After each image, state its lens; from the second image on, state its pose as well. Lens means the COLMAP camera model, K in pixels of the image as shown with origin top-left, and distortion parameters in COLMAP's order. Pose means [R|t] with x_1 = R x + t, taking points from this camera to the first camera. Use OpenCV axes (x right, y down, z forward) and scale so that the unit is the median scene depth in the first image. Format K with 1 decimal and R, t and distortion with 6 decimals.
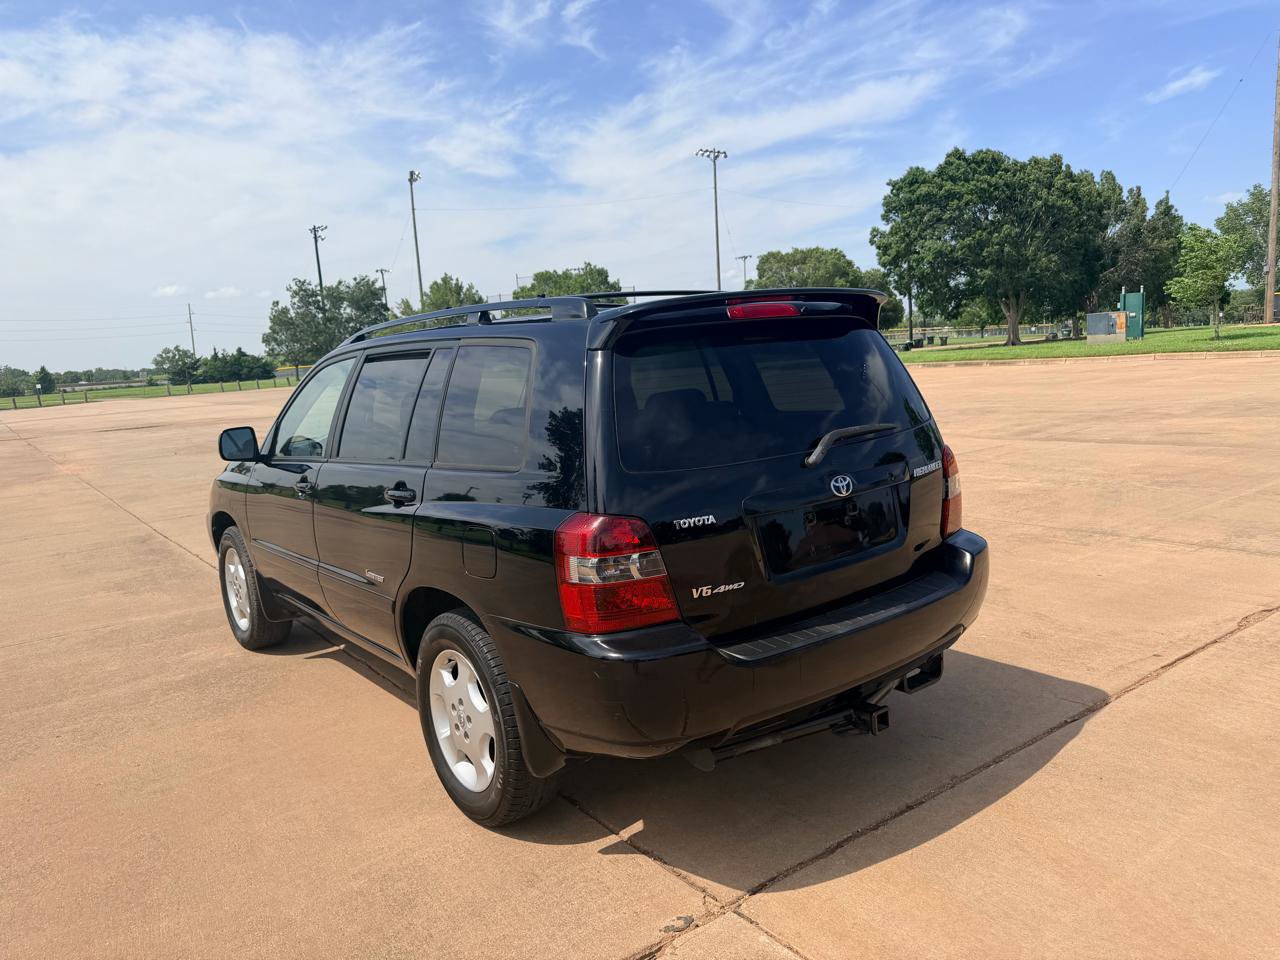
lens RADIAL K [[908.8, 0, 643.7], [0, 908.8, 482.4], [0, 0, 1]] dist [0.019078, -0.027507]
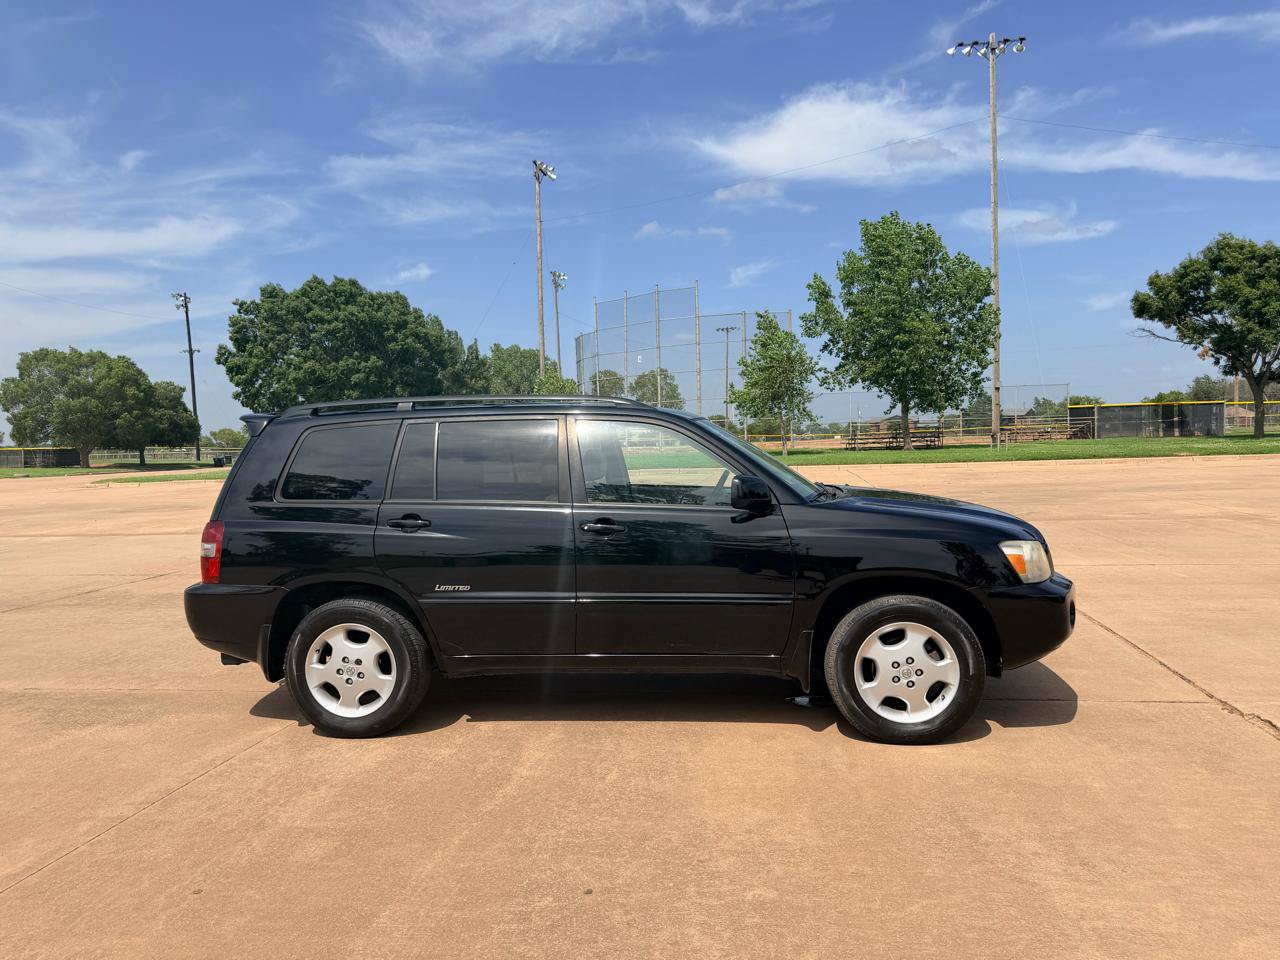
lens RADIAL K [[908.8, 0, 644.6], [0, 908.8, 496.1], [0, 0, 1]] dist [0.019078, -0.027507]
pose [[0.711222, 0.002175, 0.702964, -0.135130], [0.082771, 0.992780, -0.086815, 0.006622], [-0.698078, 0.119930, 0.705907, 0.028426]]
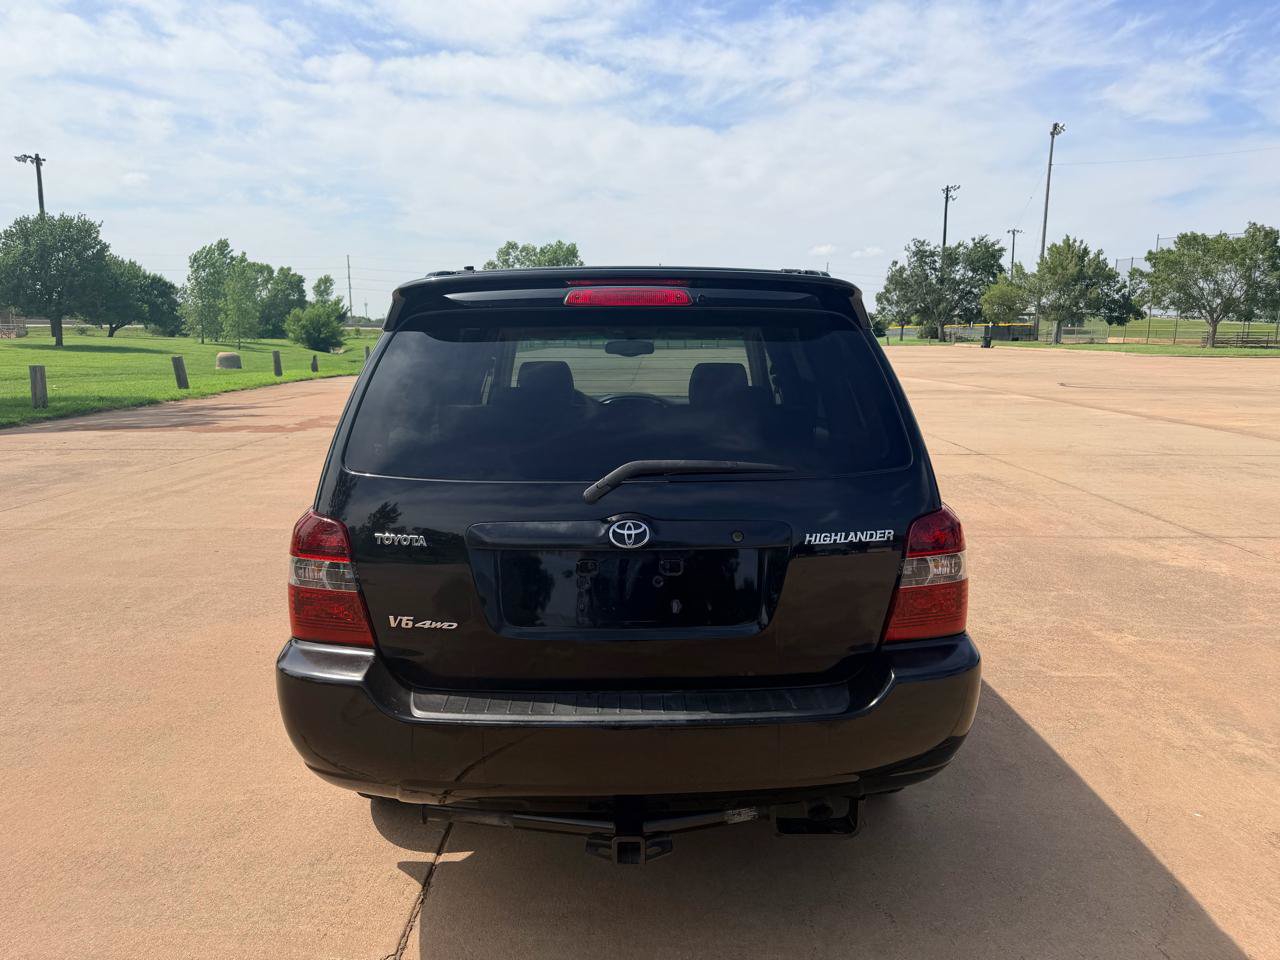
lens RADIAL K [[908.8, 0, 640.0], [0, 908.8, 478.2], [0, 0, 1]] dist [0.019078, -0.027507]
pose [[0.789604, 0.164716, -0.591096, 0.046240], [-0.142949, 0.986172, 0.083852, -0.007363], [0.596734, 0.018287, 0.802231, 0.027825]]
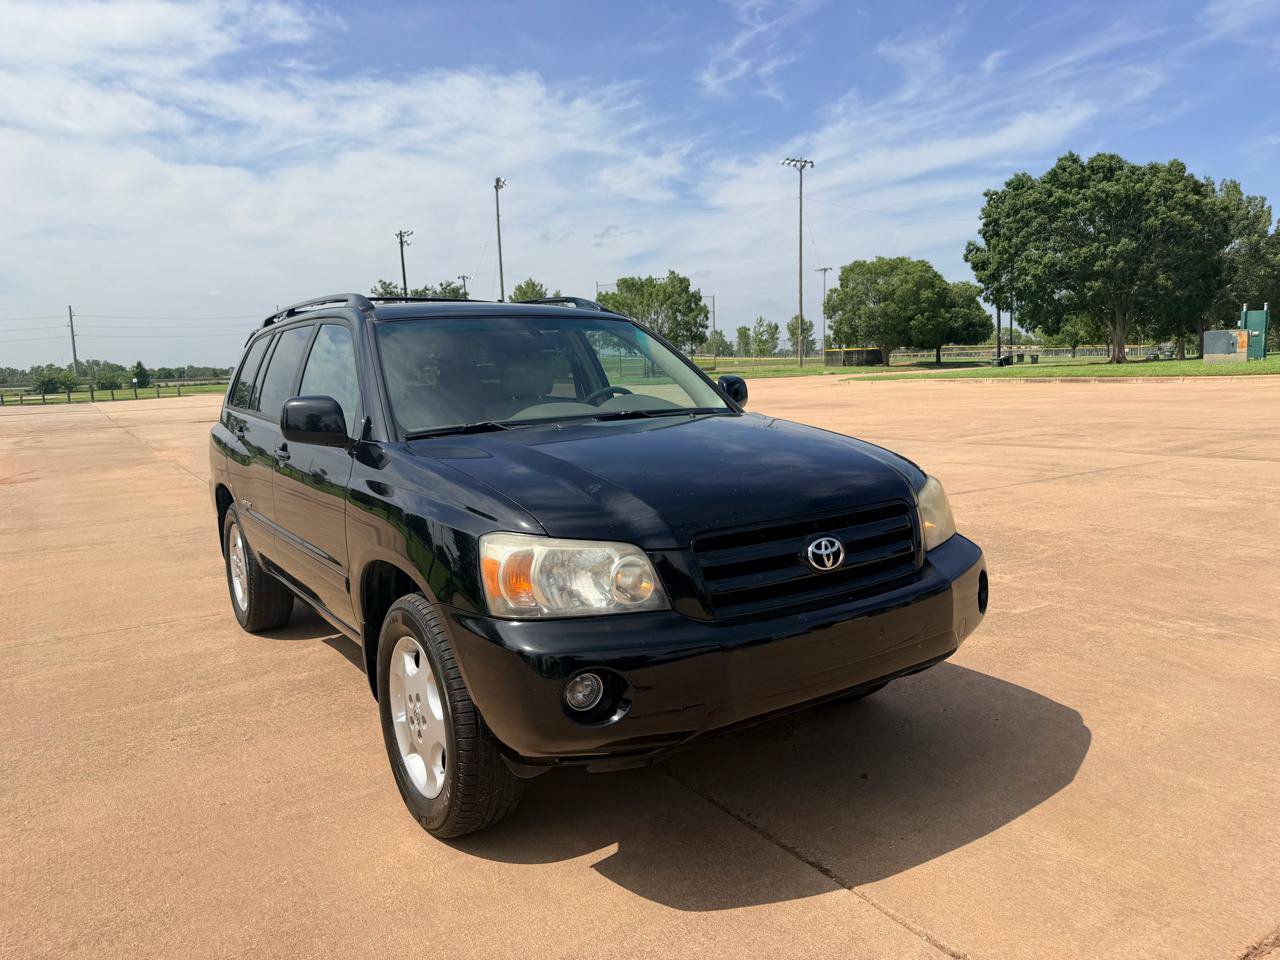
lens RADIAL K [[908.8, 0, 642.9], [0, 908.8, 498.6], [0, 0, 1]] dist [0.019078, -0.027507]
pose [[0.996575, 0.037046, -0.073925, -0.015139], [-0.036705, 0.999308, 0.005972, 0.003188], [0.074095, -0.003238, 0.997246, 0.018345]]
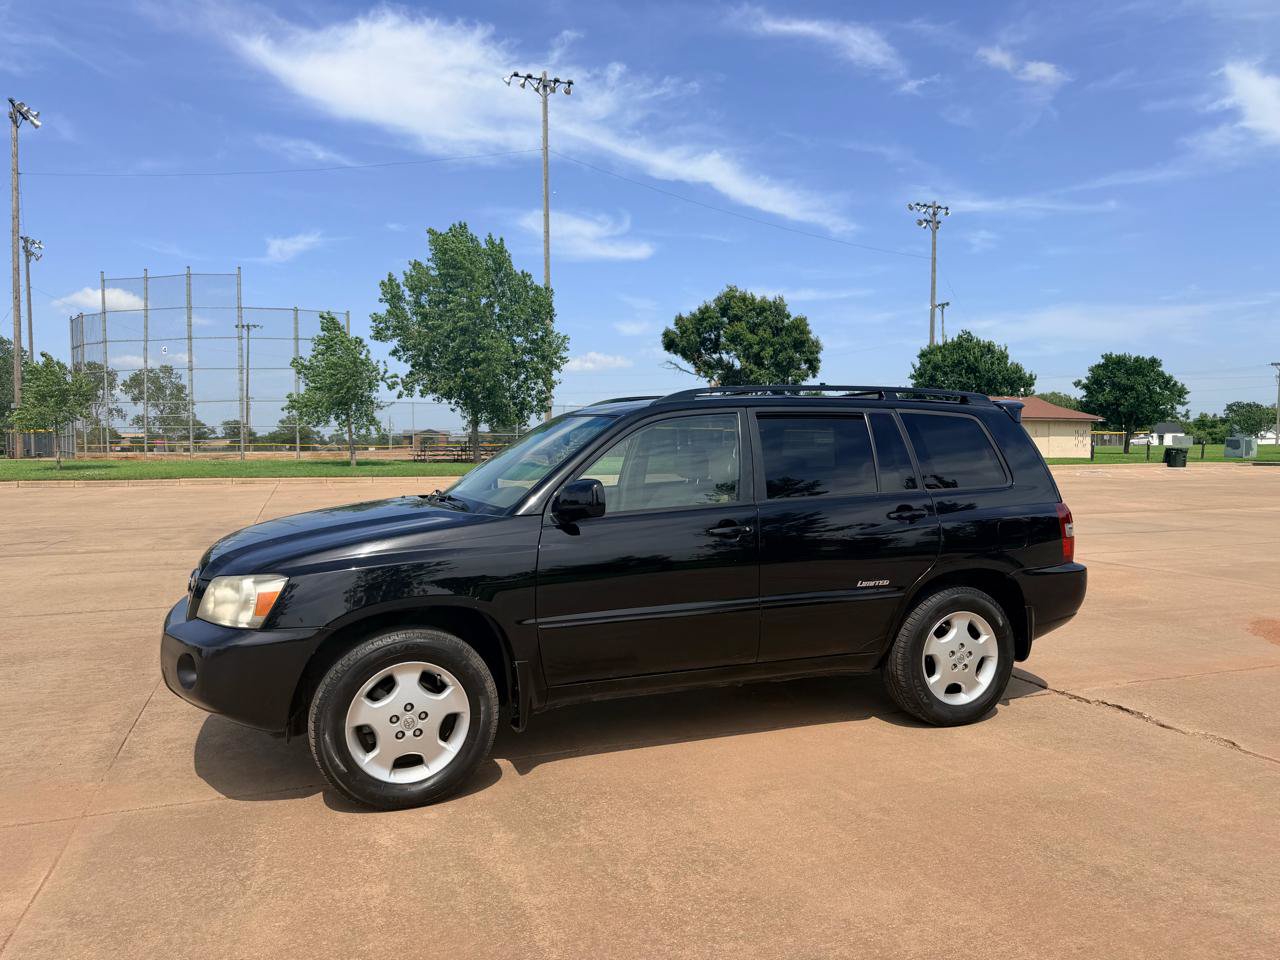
lens RADIAL K [[908.8, 0, 643.0], [0, 908.8, 496.1], [0, 0, 1]] dist [0.019078, -0.027507]
pose [[0.276211, 0.012941, 0.961010, -0.139969], [0.120260, 0.991585, -0.047917, 0.000317], [-0.953543, 0.128806, 0.272330, 0.082261]]
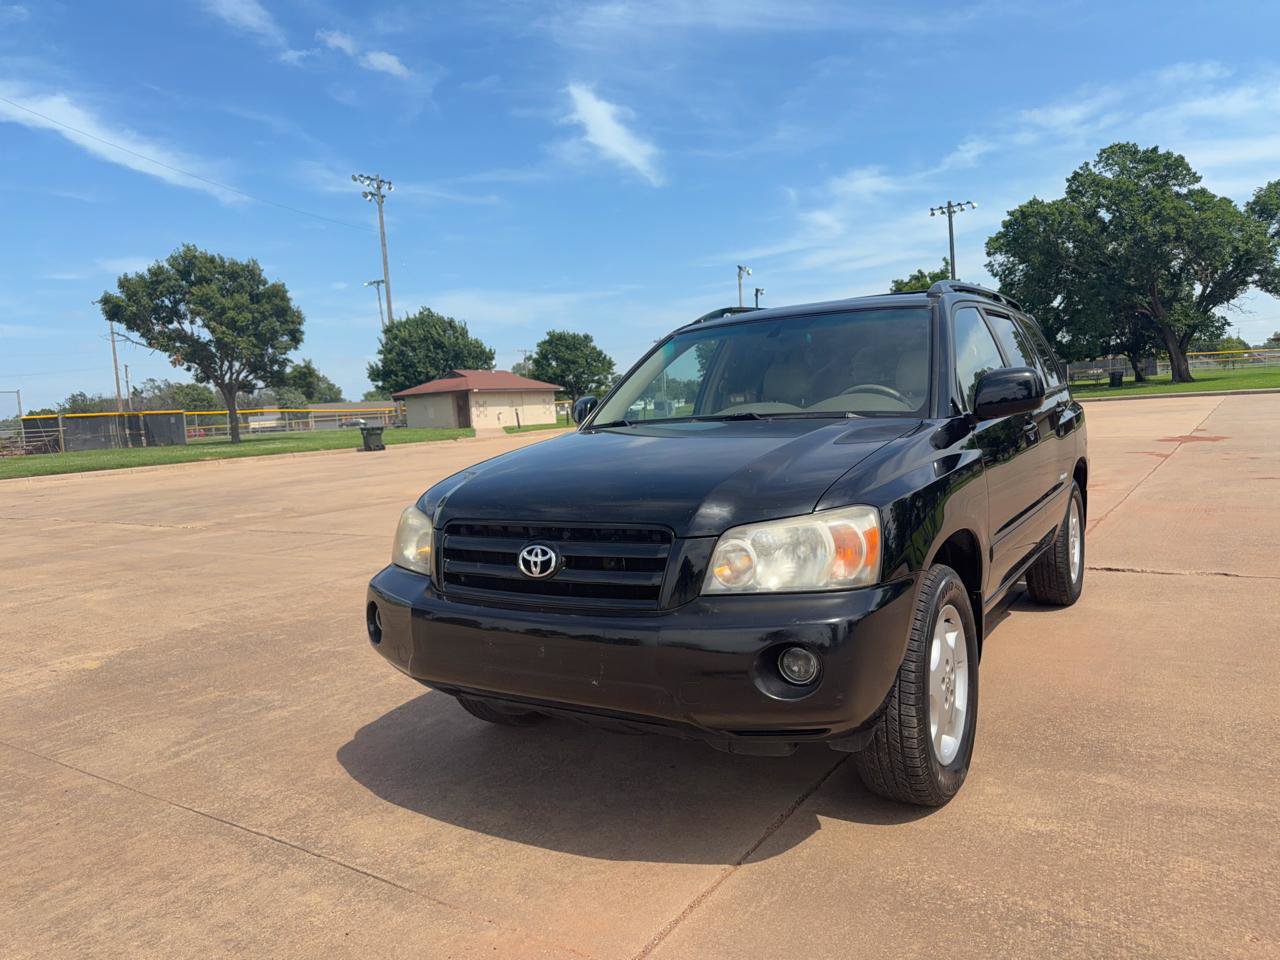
lens RADIAL K [[908.8, 0, 655.1], [0, 908.8, 490.3], [0, 0, 1]] dist [0.019078, -0.027507]
pose [[-0.334111, 0.002208, 0.942531, -0.117353], [0.215457, 0.973698, 0.074095, -0.008935], [-0.917577, 0.227831, -0.325799, 0.172245]]
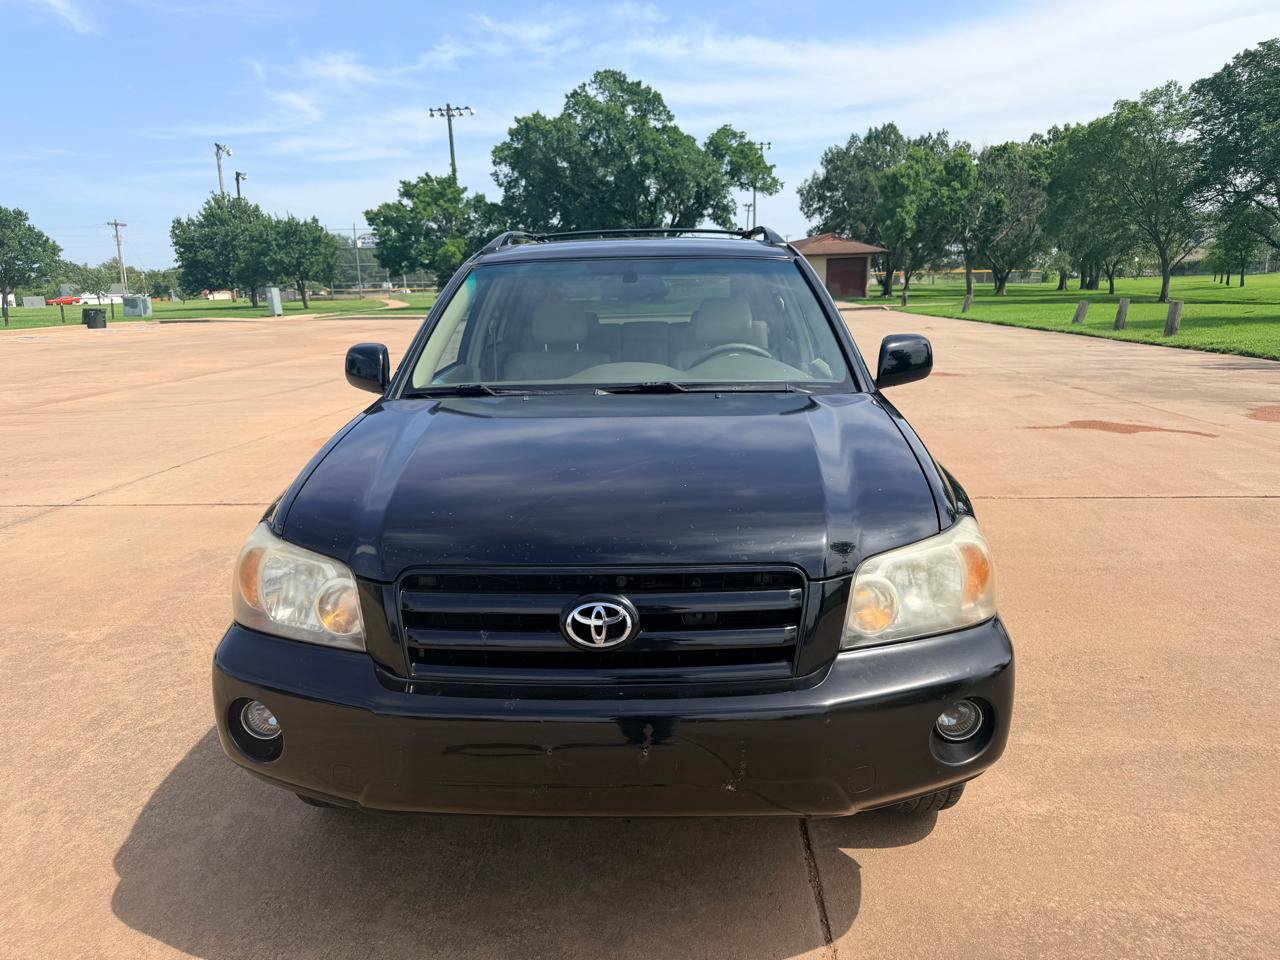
lens RADIAL K [[908.8, 0, 638.3], [0, 908.8, 486.2], [0, 0, 1]] dist [0.019078, -0.027507]
pose [[-0.760514, -0.051768, 0.647255, -0.085107], [0.165931, 0.948226, 0.270805, -0.019510], [-0.627762, 0.313350, -0.712549, 0.188925]]
